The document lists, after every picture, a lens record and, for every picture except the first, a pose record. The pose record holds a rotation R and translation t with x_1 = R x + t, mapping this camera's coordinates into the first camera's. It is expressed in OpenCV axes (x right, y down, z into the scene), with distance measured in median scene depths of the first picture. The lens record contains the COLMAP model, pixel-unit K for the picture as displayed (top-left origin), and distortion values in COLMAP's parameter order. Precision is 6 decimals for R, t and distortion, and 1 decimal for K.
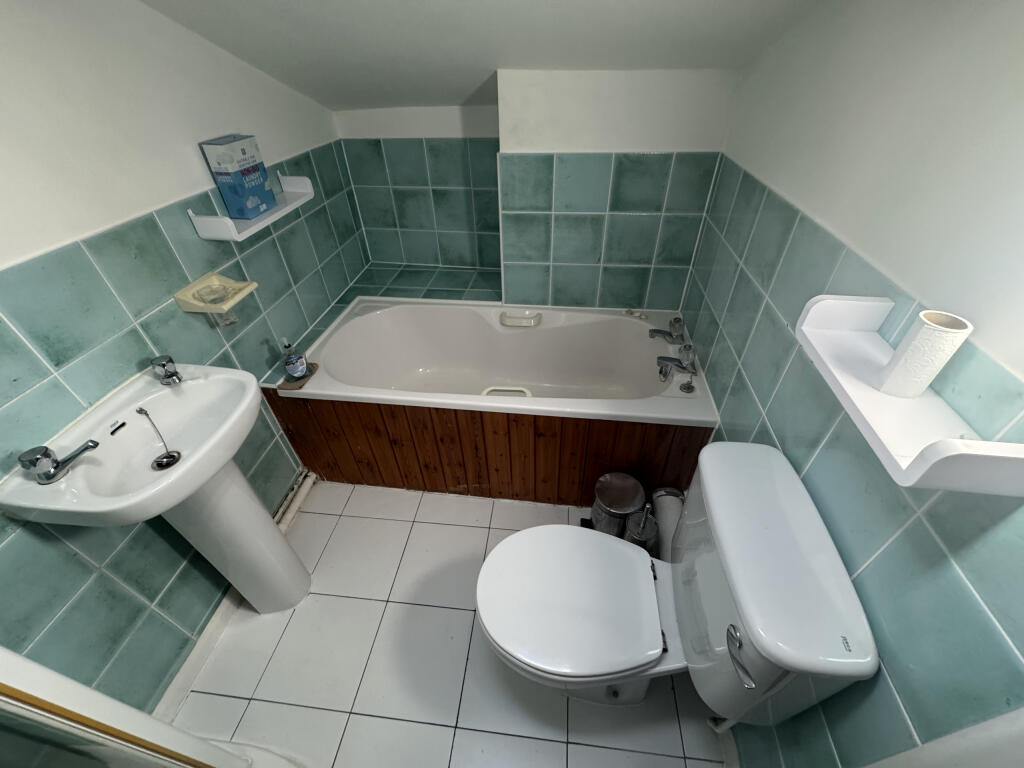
lens RADIAL K [[411.8, 0, 514.3], [0, 411.8, 384.9], [0, 0, 1]] dist [-0.001420, -0.000296]
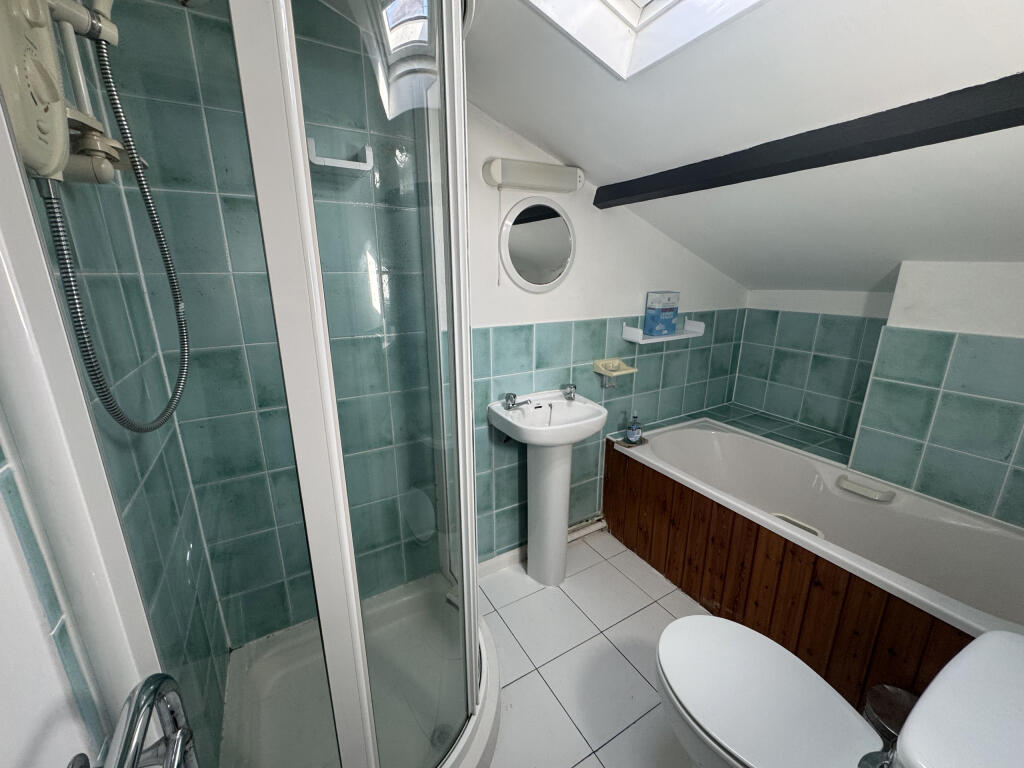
lens RADIAL K [[411.8, 0, 512.8], [0, 411.8, 381.8], [0, 0, 1]] dist [-0.001420, -0.000296]
pose [[0.596340, 0.232964, -0.768183, 0.240121], [-0.517339, 0.843255, -0.145879, 0.212862], [0.613790, 0.484405, 0.623389, -0.187592]]
